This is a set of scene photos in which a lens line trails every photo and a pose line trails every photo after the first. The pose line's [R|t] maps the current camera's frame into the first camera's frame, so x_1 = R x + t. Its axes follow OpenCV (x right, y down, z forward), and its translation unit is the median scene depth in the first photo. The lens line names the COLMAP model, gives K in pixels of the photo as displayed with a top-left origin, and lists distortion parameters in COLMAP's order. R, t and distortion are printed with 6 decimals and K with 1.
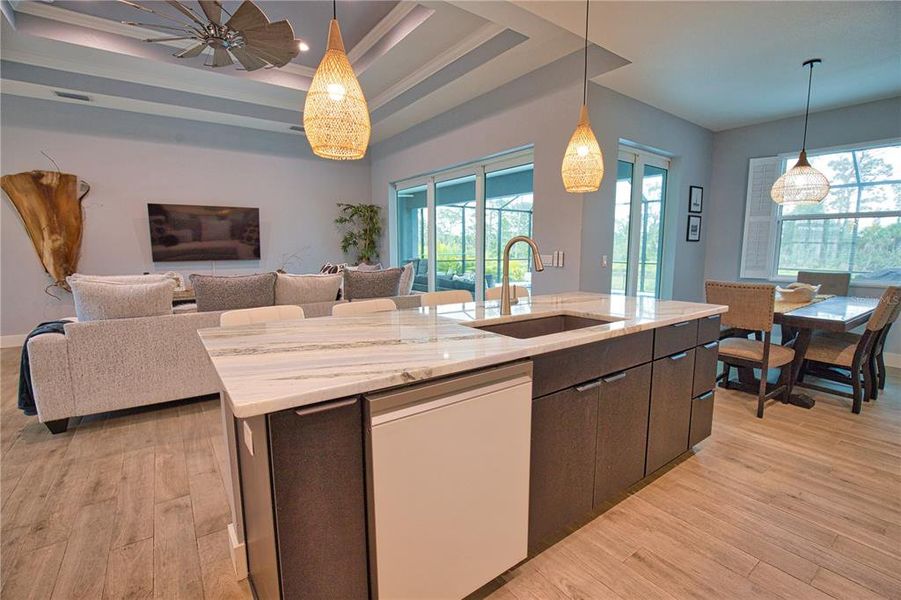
lens RADIAL K [[411.6, 0, 454.0], [0, 411.6, 303.9], [0, 0, 1]] dist [-0.001682, -0.000525]
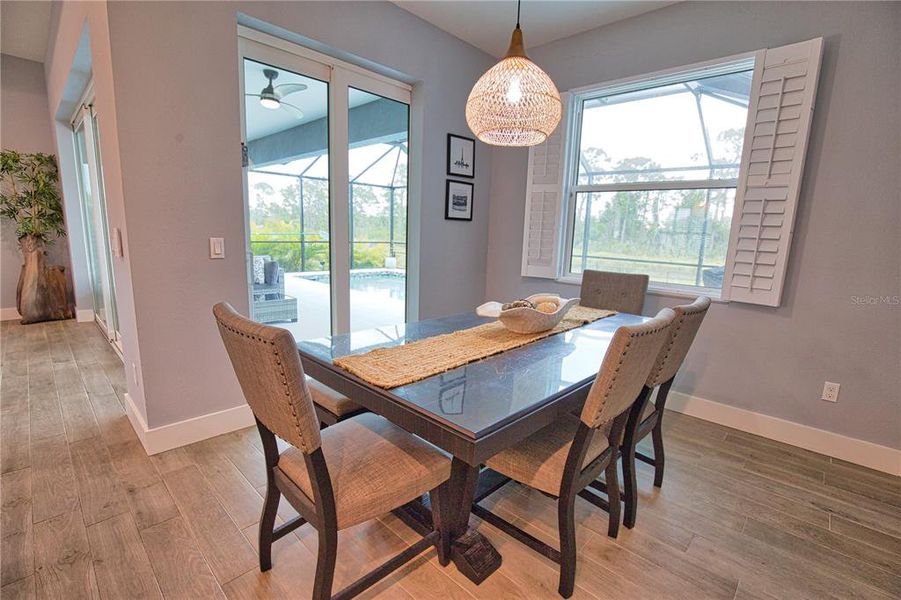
lens RADIAL K [[411.6, 0, 447.8], [0, 411.6, 298.9], [0, 0, 1]] dist [-0.001682, -0.000525]
pose [[0.985364, -0.002524, 0.170444, 0.459170], [-0.002756, 0.999524, 0.030733, -0.046075], [-0.170440, -0.030753, 0.984888, 0.349885]]
